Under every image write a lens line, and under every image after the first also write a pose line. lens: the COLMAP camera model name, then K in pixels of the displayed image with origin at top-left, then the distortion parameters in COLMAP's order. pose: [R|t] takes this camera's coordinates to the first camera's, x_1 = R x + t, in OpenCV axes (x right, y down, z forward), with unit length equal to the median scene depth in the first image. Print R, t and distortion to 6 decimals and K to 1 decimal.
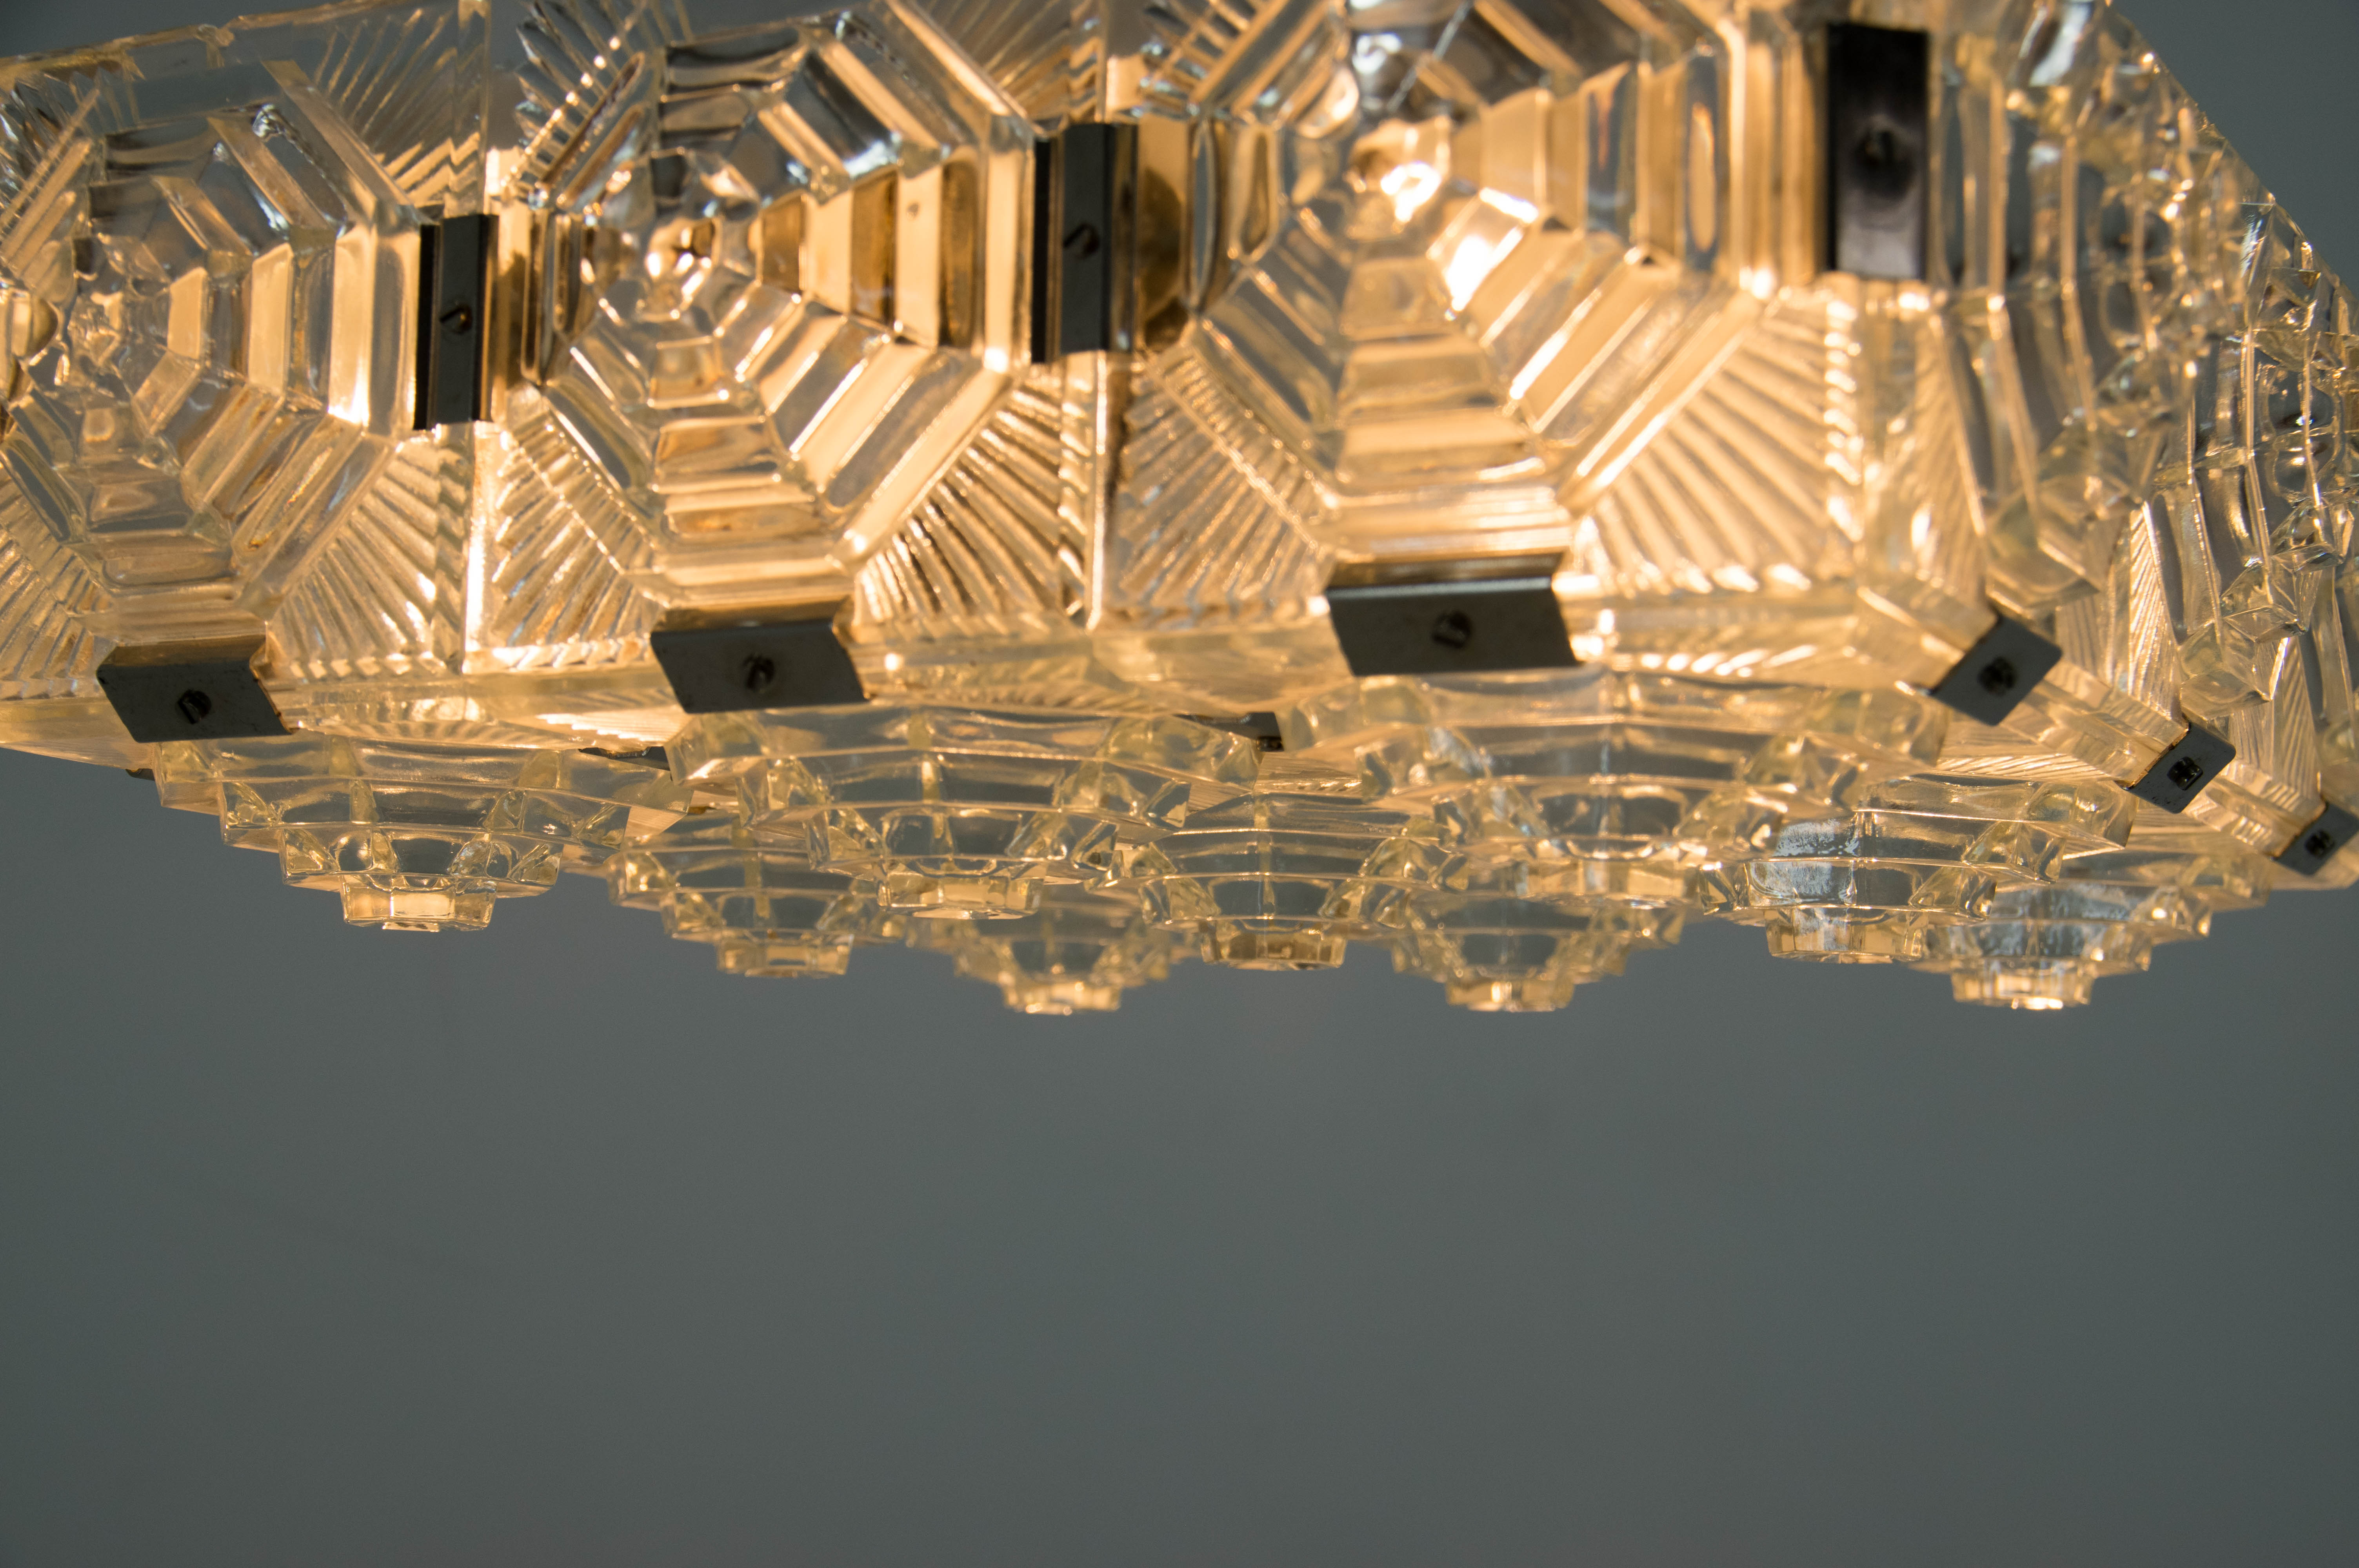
lens RADIAL K [[3597.7, 0, 1193.7], [0, 3597.7, 782.3], [0, 0, 1]] dist [0.029385, 0.132508]
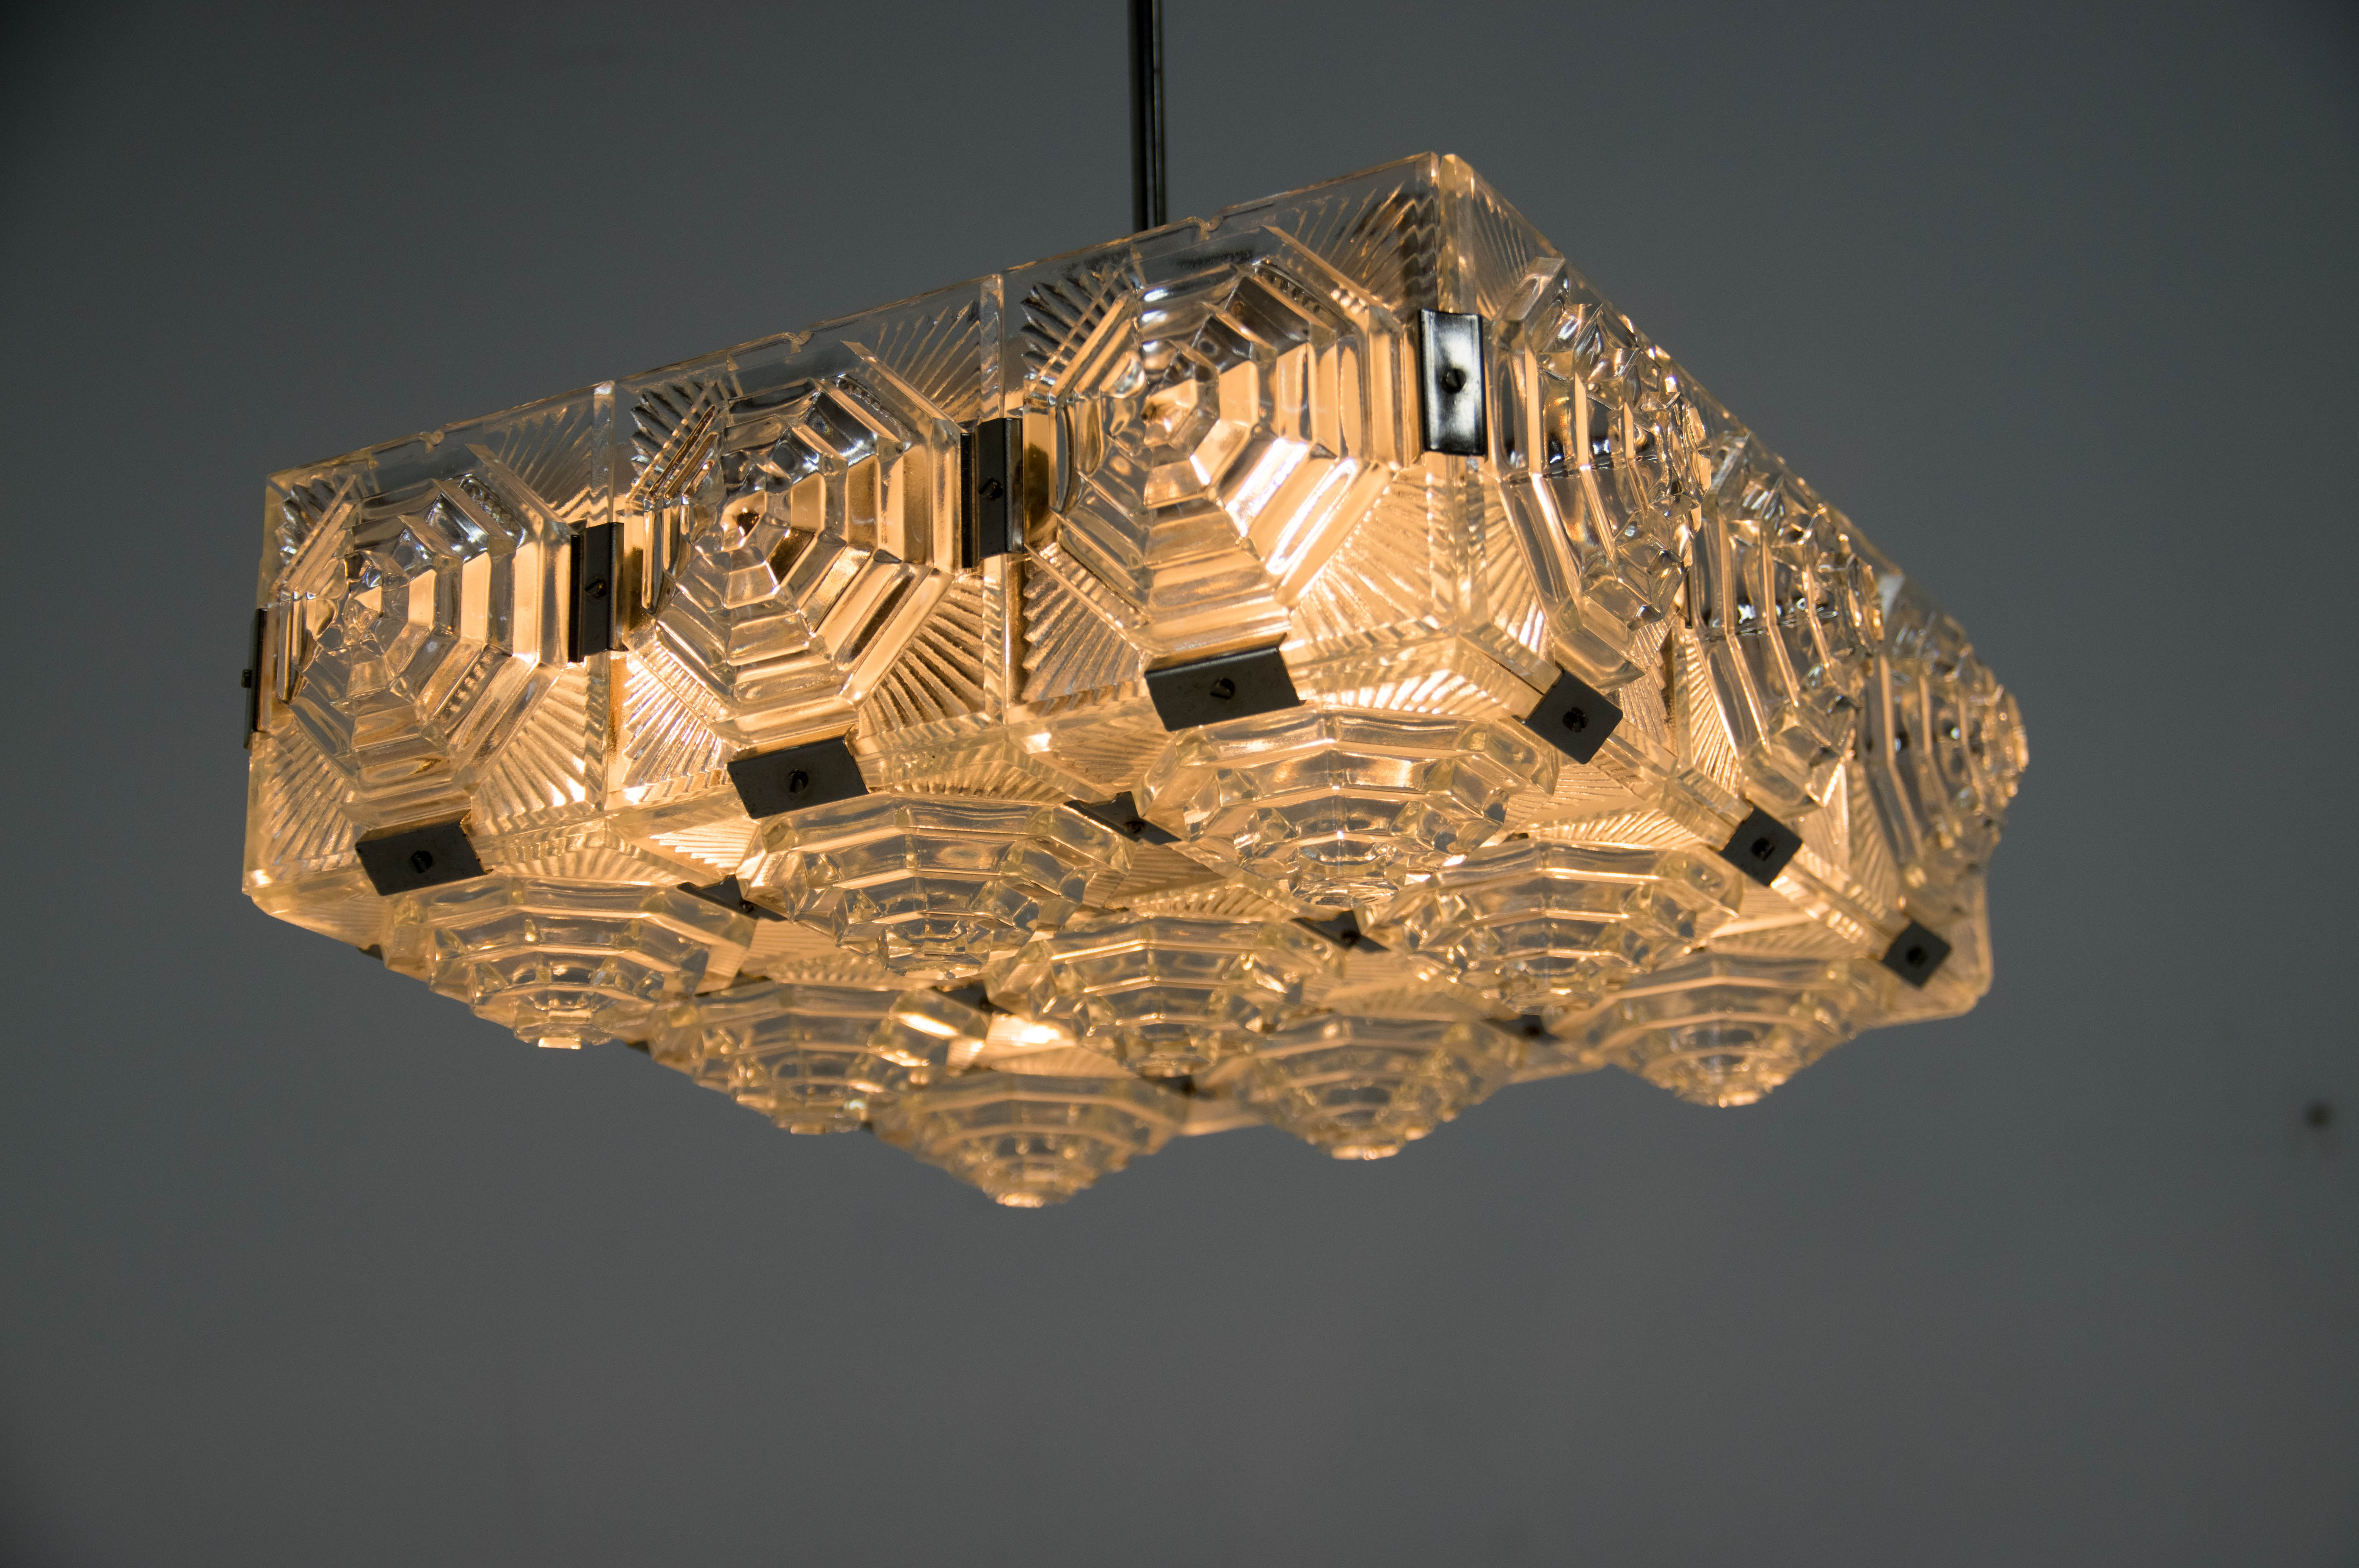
lens RADIAL K [[3780.2, 0, 1179.5], [0, 3780.2, 784.0], [0, 0, 1]] dist [0.202584, -0.032173]
pose [[0.998475, -0.053563, -0.013345, 0.062647], [0.049521, 0.975985, -0.212135, 0.310275], [0.024387, 0.211151, 0.977149, -0.568969]]
